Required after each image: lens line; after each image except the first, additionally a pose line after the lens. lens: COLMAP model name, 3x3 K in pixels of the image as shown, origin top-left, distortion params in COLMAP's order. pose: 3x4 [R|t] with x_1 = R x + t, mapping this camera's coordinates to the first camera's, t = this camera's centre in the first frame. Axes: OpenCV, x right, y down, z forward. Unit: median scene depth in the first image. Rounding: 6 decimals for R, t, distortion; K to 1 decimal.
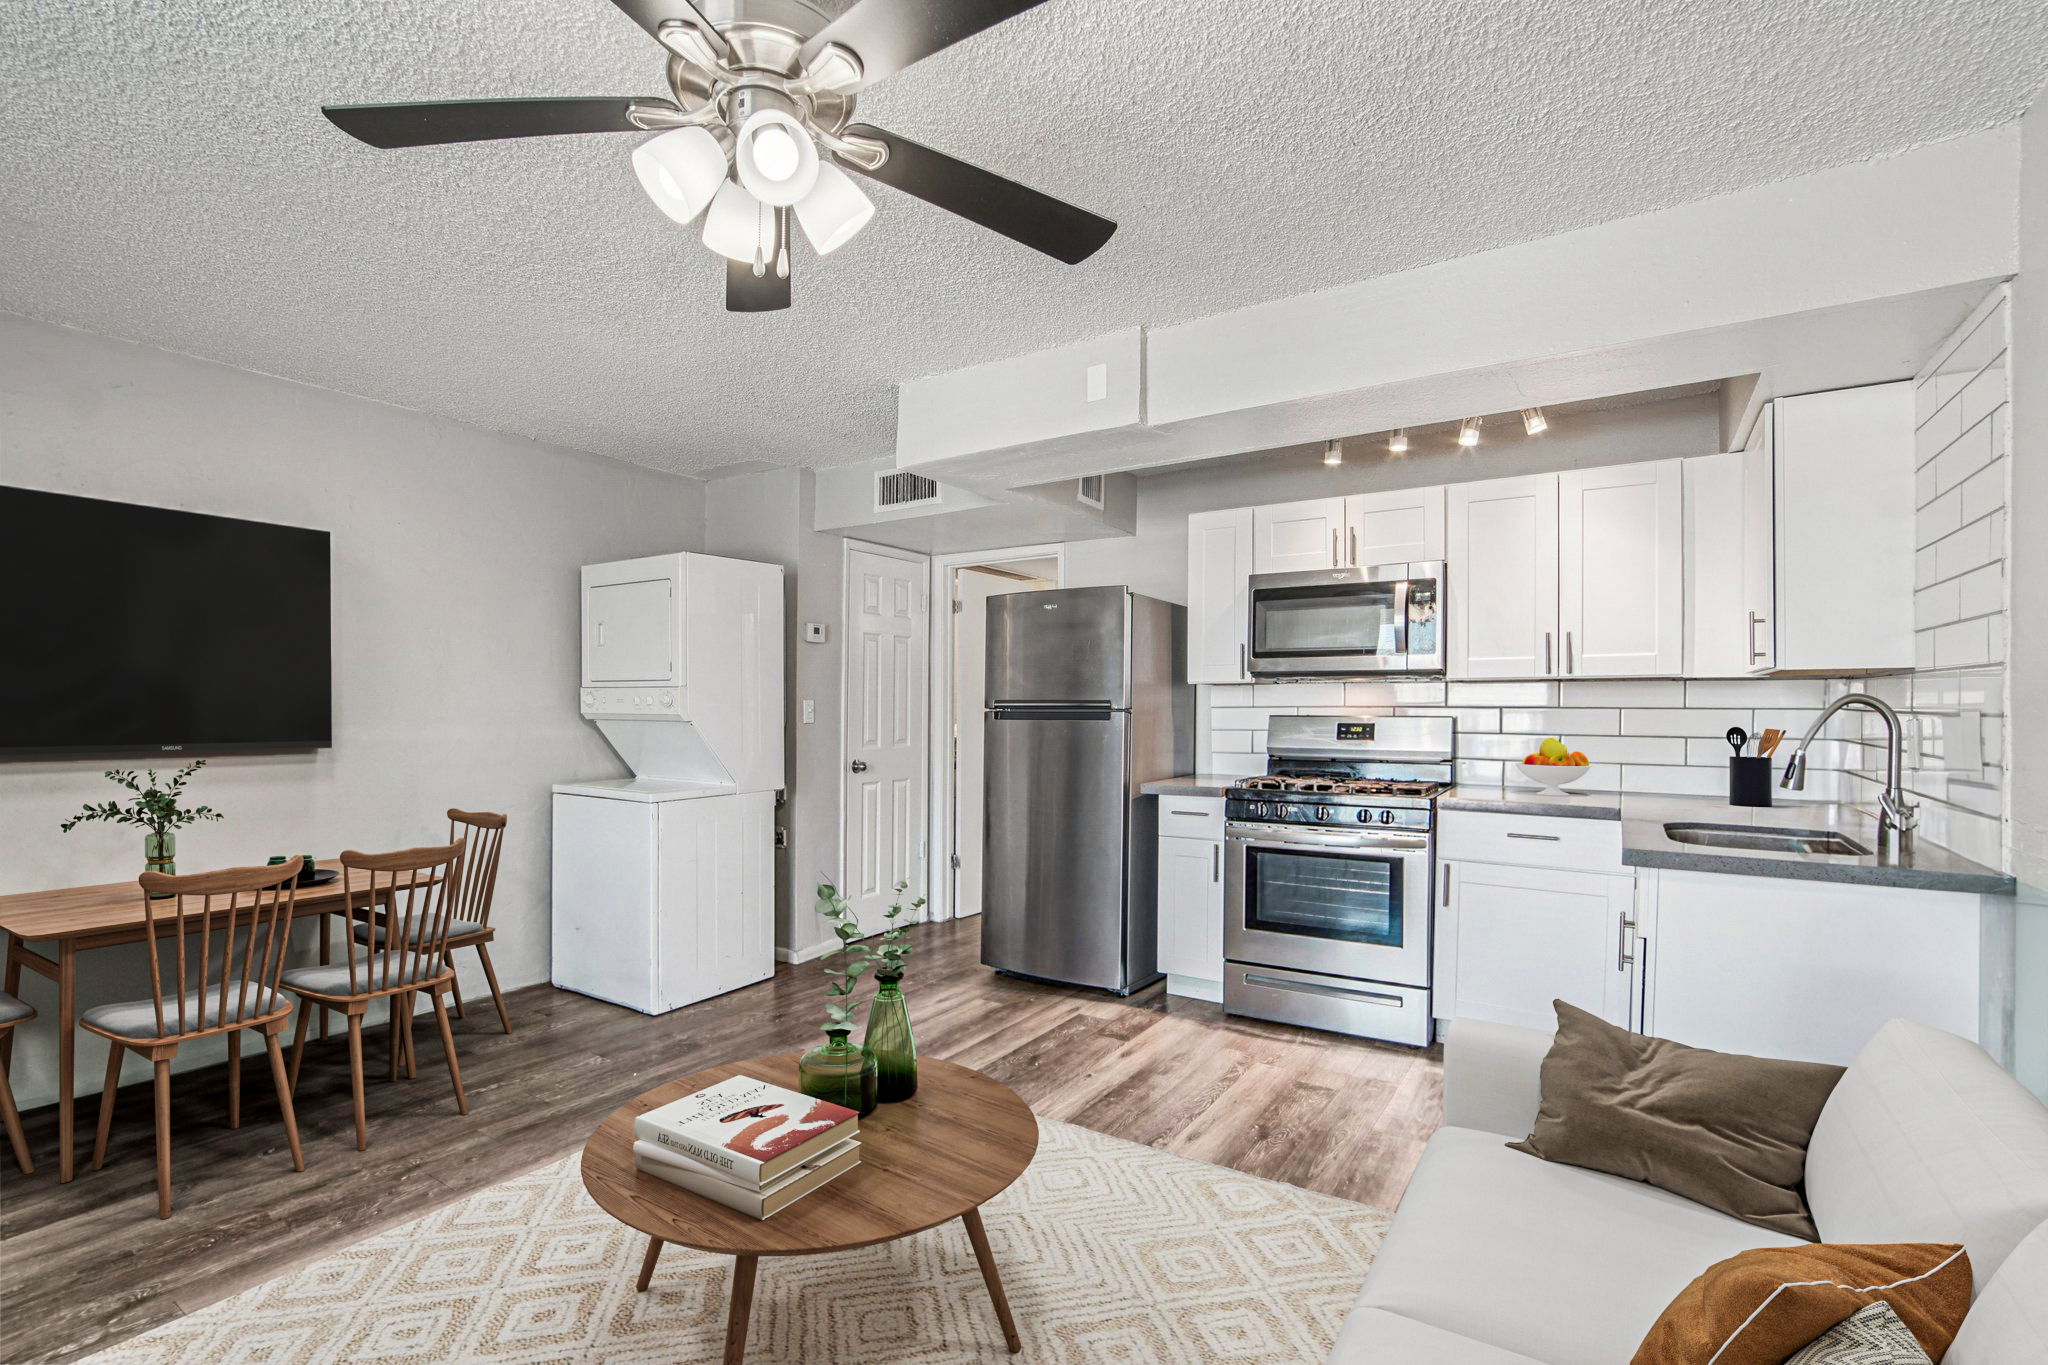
lens RADIAL K [[941.0, 0, 1001.6], [0, 941.0, 707.4], [0, 0, 1]] dist [-0.004438, -0.000945]
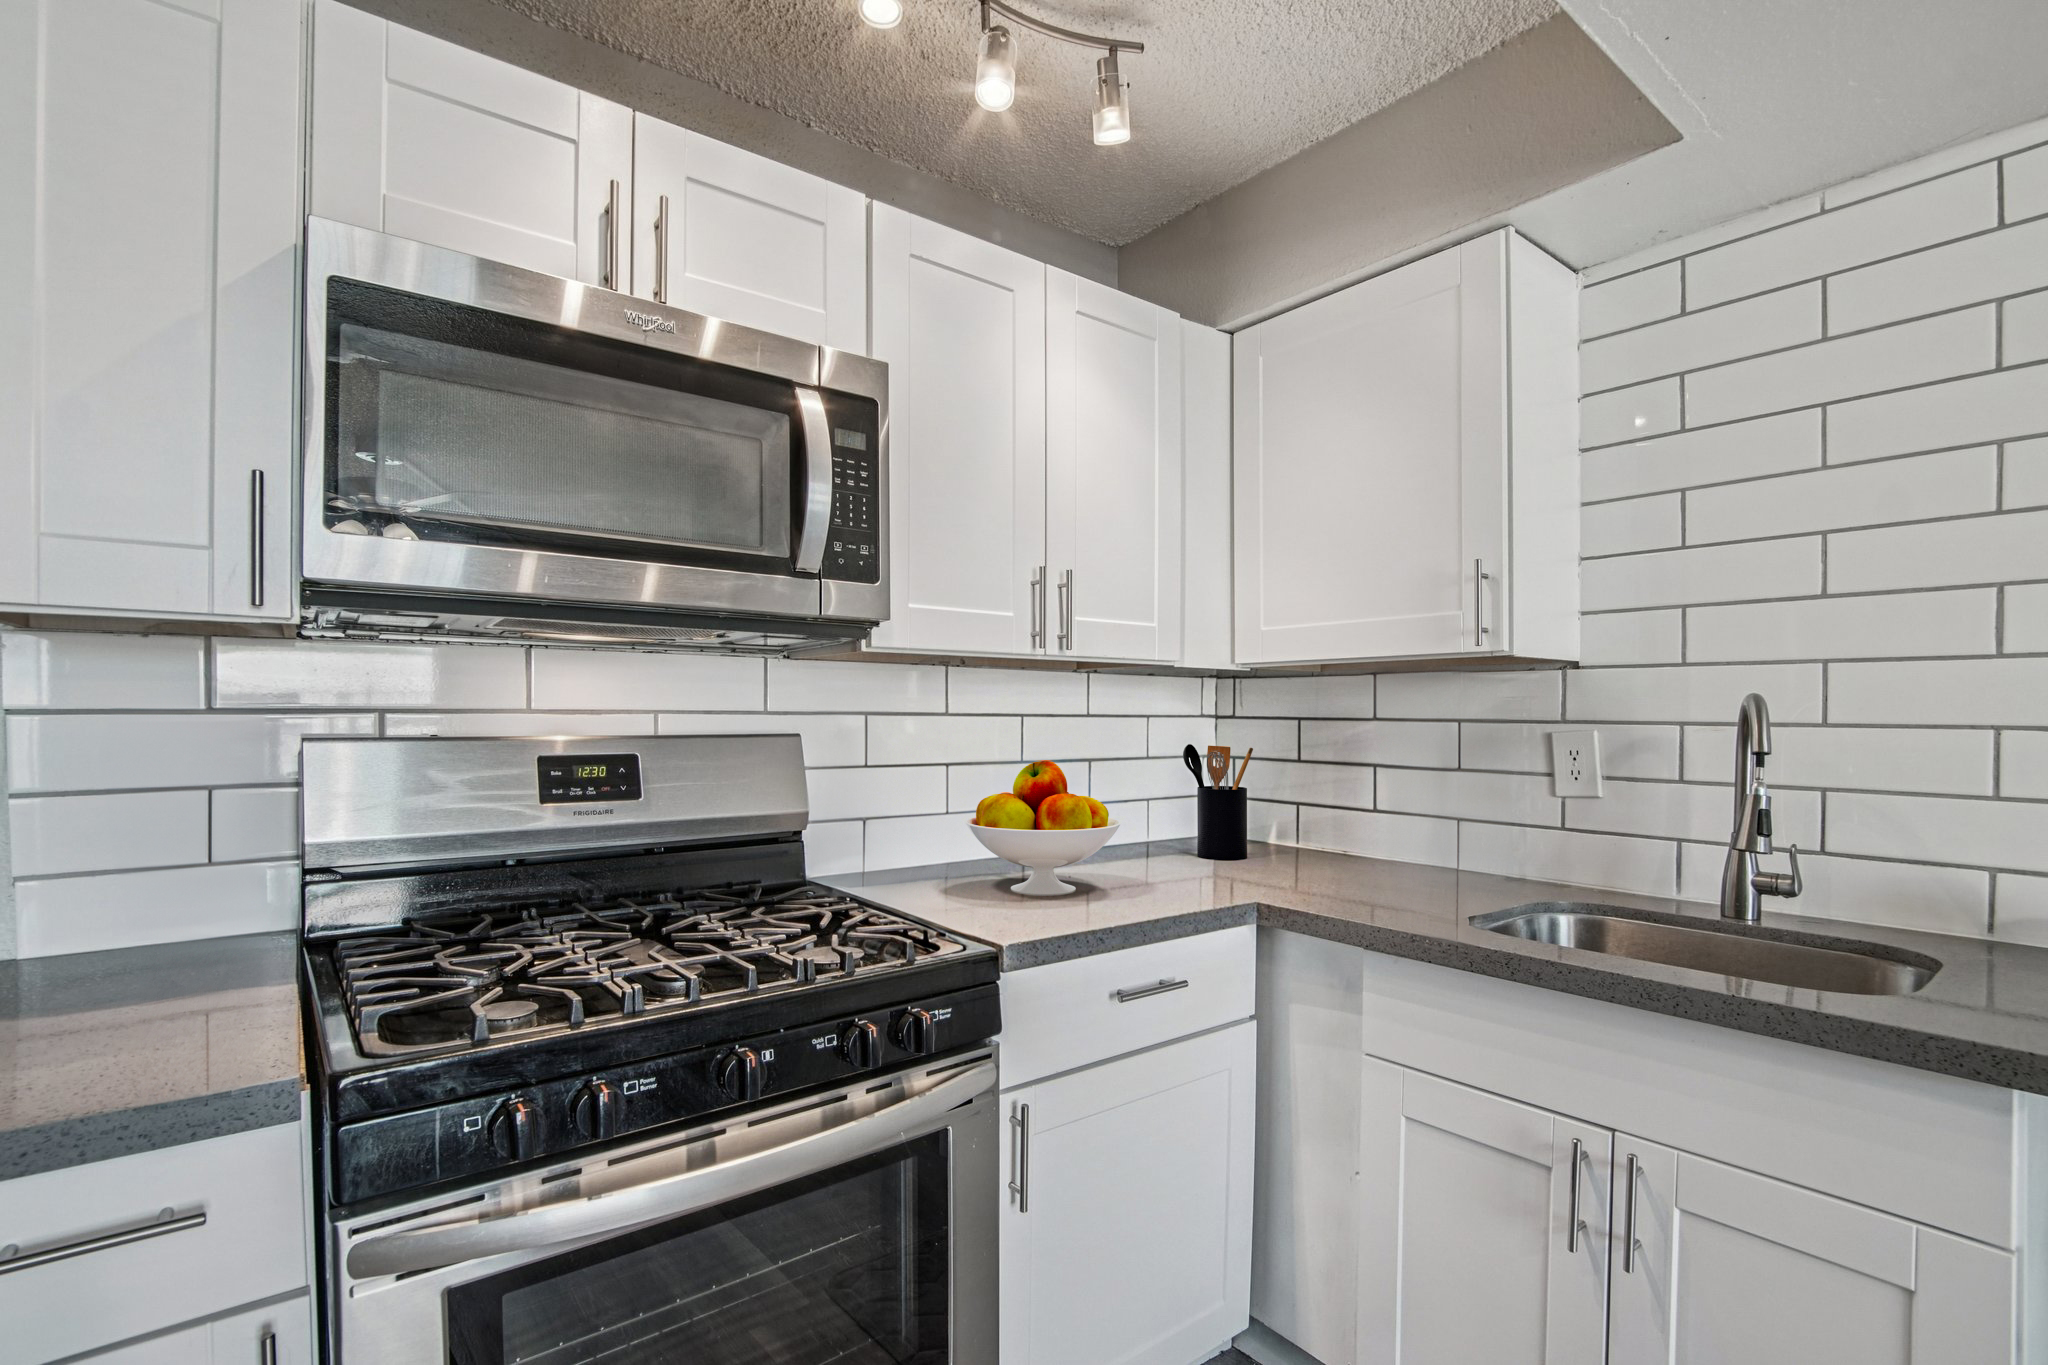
lens RADIAL K [[941.0, 0, 1012.8], [0, 941.0, 715.1], [0, 0, 1]] dist [-0.004438, -0.000945]
pose [[0.315724, 0.000953, 0.948851, 0.076205], [-0.001666, 0.999999, -0.000450, 0.000674], [-0.948850, -0.001438, 0.315725, 0.729860]]
